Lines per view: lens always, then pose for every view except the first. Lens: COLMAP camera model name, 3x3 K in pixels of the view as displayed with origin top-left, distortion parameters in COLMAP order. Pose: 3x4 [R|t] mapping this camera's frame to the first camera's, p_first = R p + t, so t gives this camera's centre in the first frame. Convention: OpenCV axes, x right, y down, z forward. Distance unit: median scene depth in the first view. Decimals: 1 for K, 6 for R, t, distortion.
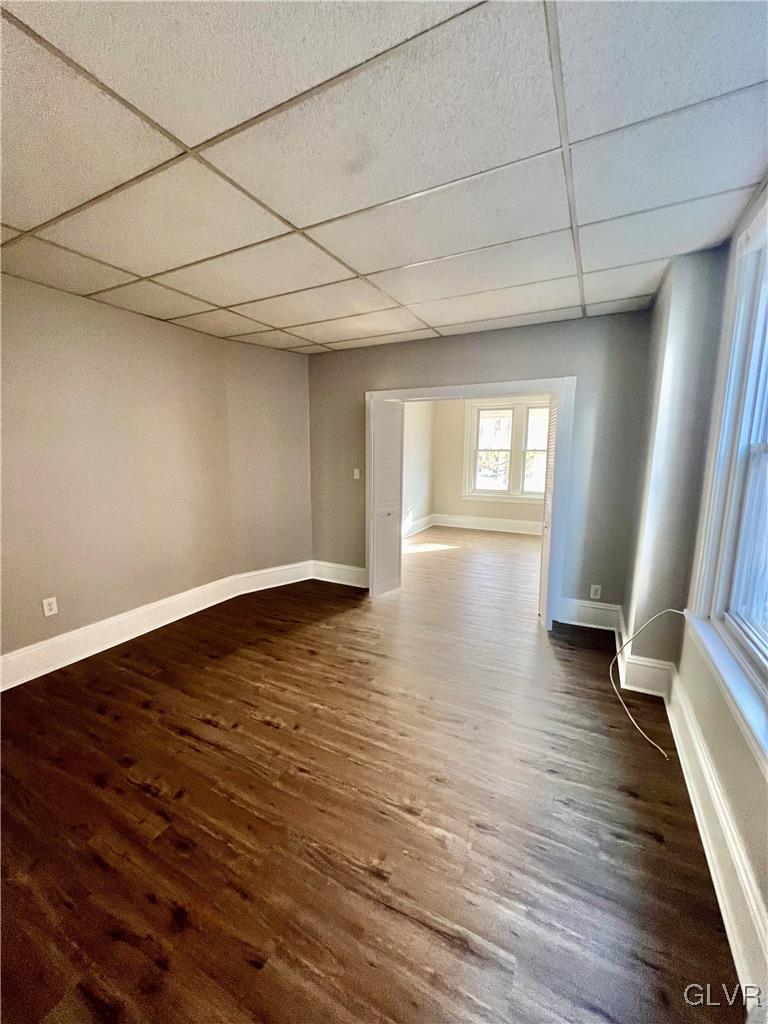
lens RADIAL K [[406.1, 0, 381.7], [0, 406.1, 516.4], [0, 0, 1]] dist [-0.001353, -0.000001]
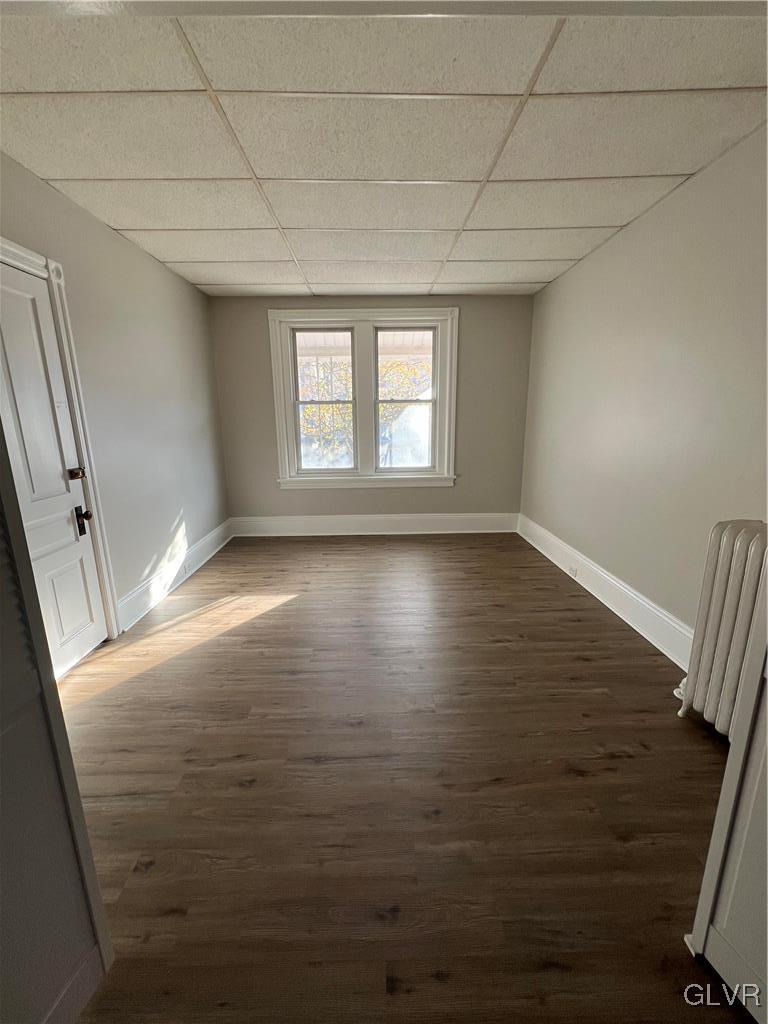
lens RADIAL K [[411.1, 0, 382.2], [0, 411.1, 505.8], [0, 0, 1]] dist [-0.004166, 0.000733]
pose [[0.878119, -0.121515, 0.462754, 0.054543], [0.090439, 0.991930, 0.088854, -0.059184], [-0.469817, -0.036173, 0.882022, 0.429810]]
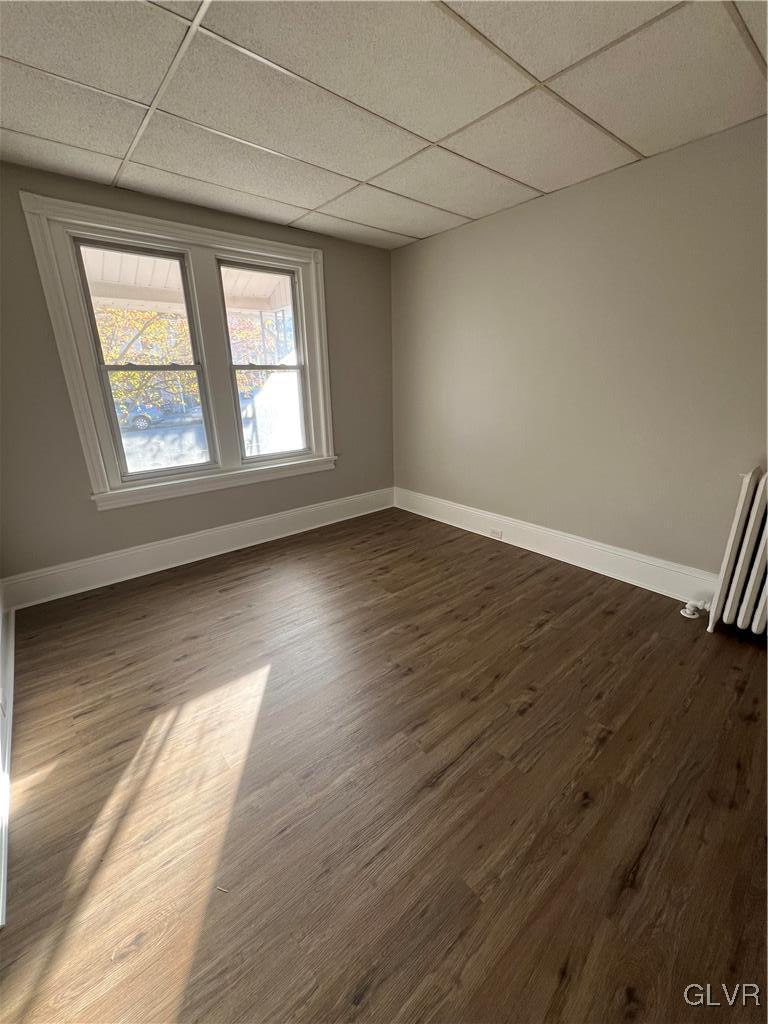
lens RADIAL K [[411.1, 0, 386.4], [0, 411.1, 508.2], [0, 0, 1]] dist [-0.004166, 0.000733]
pose [[0.382649, -0.295840, 0.875248, -0.018130], [0.161091, 0.954199, 0.252098, -0.097637], [-0.909741, 0.044530, 0.412780, 0.640978]]
